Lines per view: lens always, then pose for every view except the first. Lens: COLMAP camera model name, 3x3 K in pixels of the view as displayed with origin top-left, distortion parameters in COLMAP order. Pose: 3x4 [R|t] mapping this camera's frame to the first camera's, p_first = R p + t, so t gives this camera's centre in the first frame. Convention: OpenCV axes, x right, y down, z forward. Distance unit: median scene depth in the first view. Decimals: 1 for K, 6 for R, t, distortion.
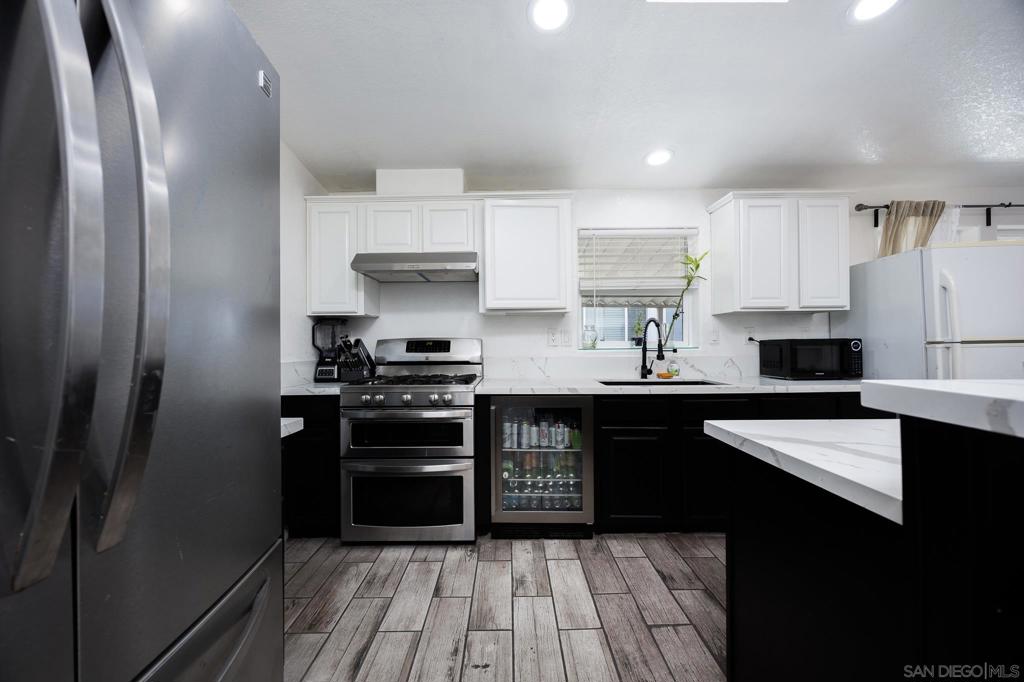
lens RADIAL K [[392.1, 0, 508.3], [0, 392.1, 338.6], [0, 0, 1]] dist [-0.003417, 0.001184]
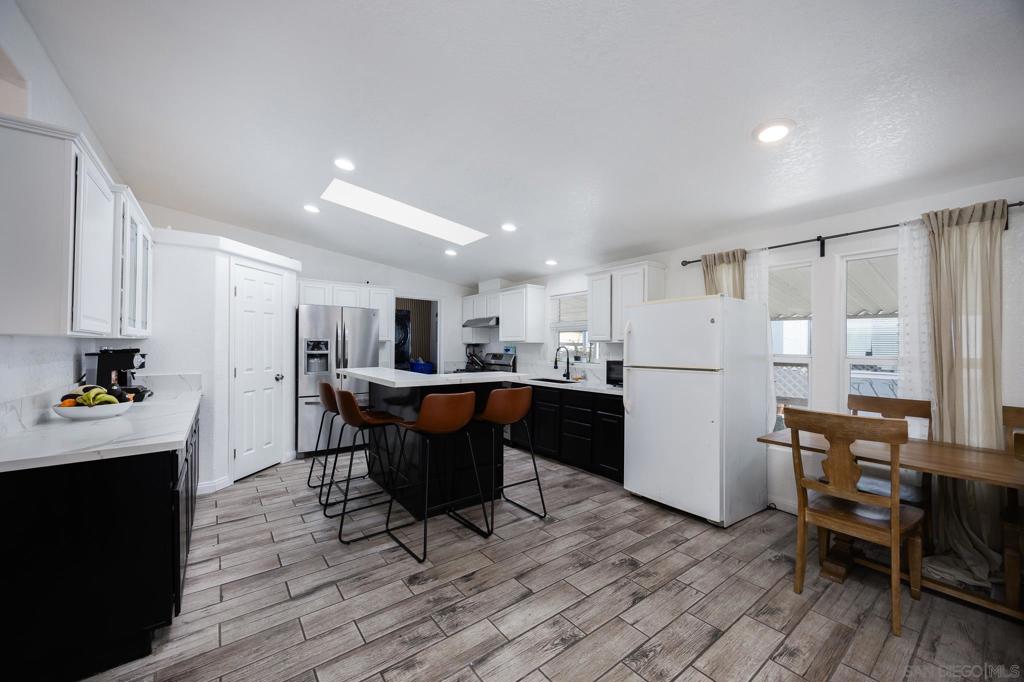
lens RADIAL K [[392.1, 0, 511.8], [0, 392.1, 338.9], [0, 0, 1]] dist [-0.003417, 0.001184]
pose [[0.599348, -0.002344, -0.800485, 2.287205], [-0.001840, 0.999989, -0.004305, -0.102485], [0.800487, 0.004053, 0.599337, -0.373541]]
